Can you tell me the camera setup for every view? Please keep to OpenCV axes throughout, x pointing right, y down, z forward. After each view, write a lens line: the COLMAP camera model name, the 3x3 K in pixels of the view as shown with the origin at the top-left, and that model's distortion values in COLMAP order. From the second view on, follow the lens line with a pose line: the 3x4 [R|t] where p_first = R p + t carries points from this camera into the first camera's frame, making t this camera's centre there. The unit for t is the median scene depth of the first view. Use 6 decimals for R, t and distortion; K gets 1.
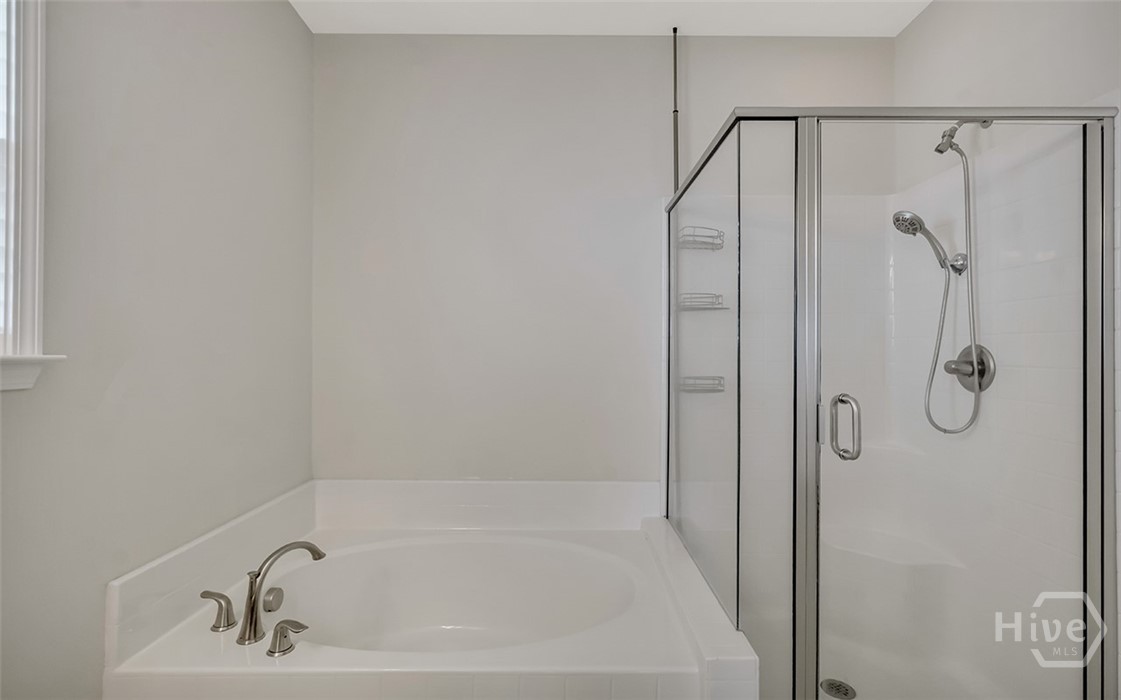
lens RADIAL K [[537.4, 0, 562.6], [0, 537.4, 347.9], [0, 0, 1]] dist [0.004776, -0.001751]
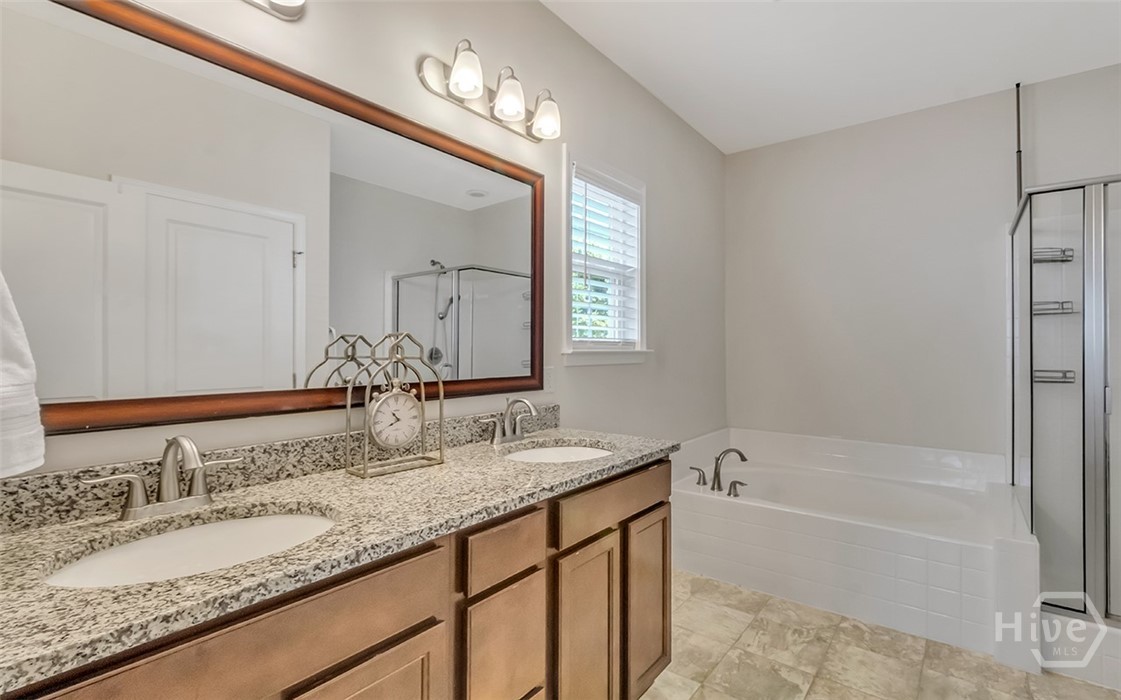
lens RADIAL K [[537.4, 0, 560.7], [0, 537.4, 341.5], [0, 0, 1]] dist [0.004776, -0.001751]
pose [[0.803041, -0.009174, -0.595853, 0.153681], [0.003737, 0.999939, -0.010359, -0.003503], [0.595912, 0.006092, 0.803026, -0.913077]]
